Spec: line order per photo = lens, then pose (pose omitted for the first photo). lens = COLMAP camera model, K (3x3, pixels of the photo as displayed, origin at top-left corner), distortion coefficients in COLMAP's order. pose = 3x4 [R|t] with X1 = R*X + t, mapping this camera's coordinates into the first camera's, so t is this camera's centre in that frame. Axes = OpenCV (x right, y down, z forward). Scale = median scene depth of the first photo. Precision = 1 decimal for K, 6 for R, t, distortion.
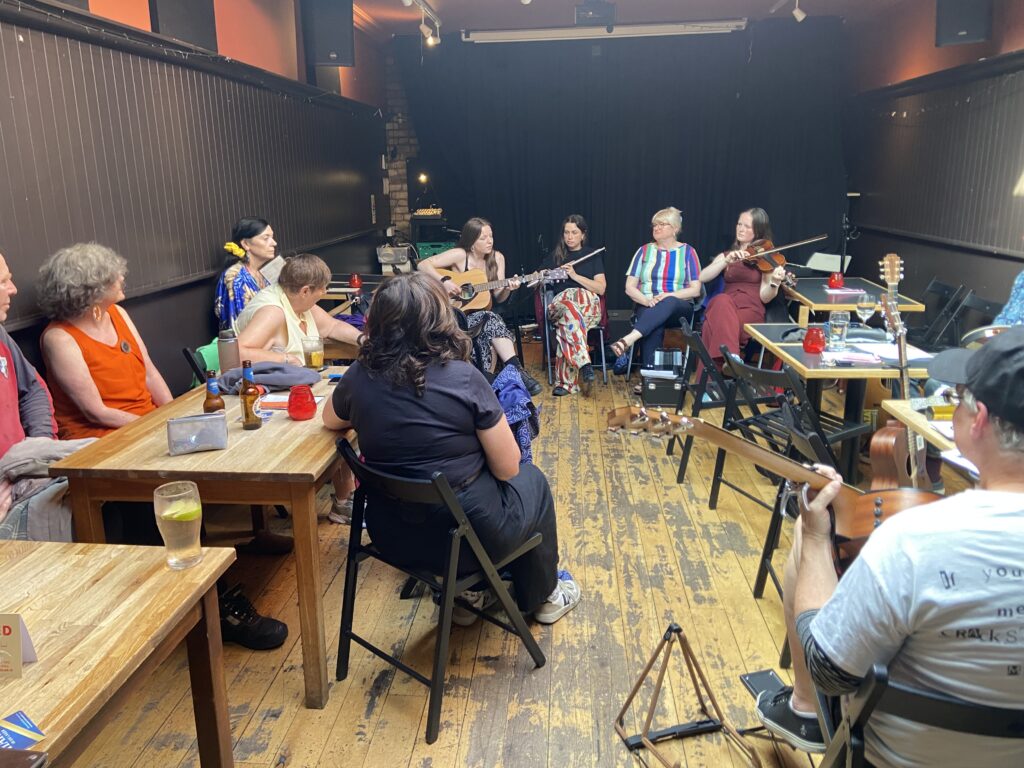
lens RADIAL K [[779.1, 0, 514.7], [0, 779.1, 390.2], [0, 0, 1]] dist [0.069276, -0.077353]
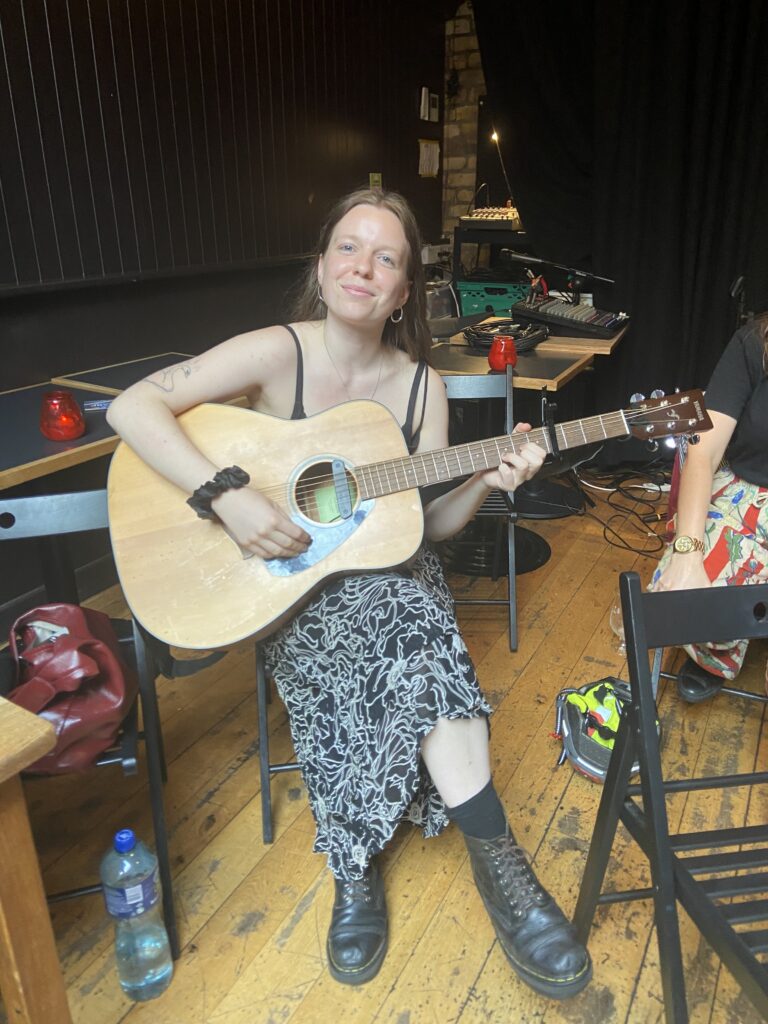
lens RADIAL K [[822.1, 0, 385.3], [0, 822.1, 513.5], [0, 0, 1]] dist [-0.003500, -0.006889]
pose [[0.913467, 0.166444, -0.371314, 0.050227], [-0.131144, 0.984247, 0.118567, -0.147264], [0.385199, -0.059612, 0.920906, 0.741520]]
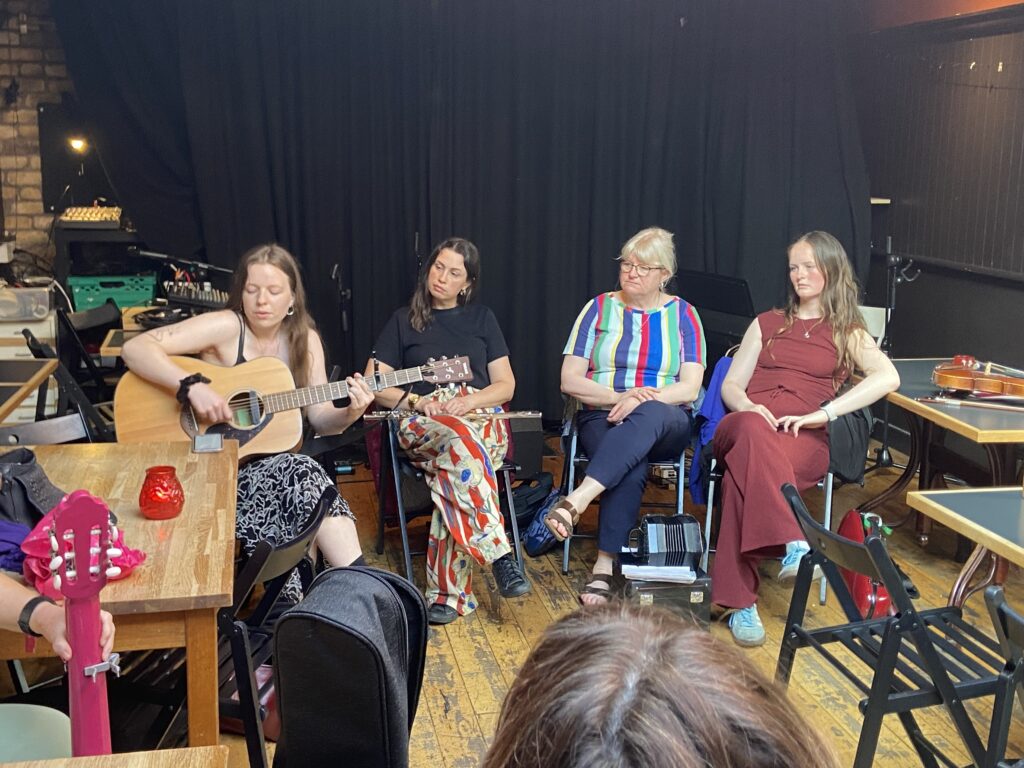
lens RADIAL K [[1225.1, 0, 511.7], [0, 1225.1, 377.8], [0, 0, 1]] dist [0.068356, 0.000000]
pose [[0.963274, -0.018876, 0.267858, -0.093765], [0.040566, 0.996307, -0.075672, -0.080866], [-0.265440, 0.083759, 0.960482, 0.281142]]
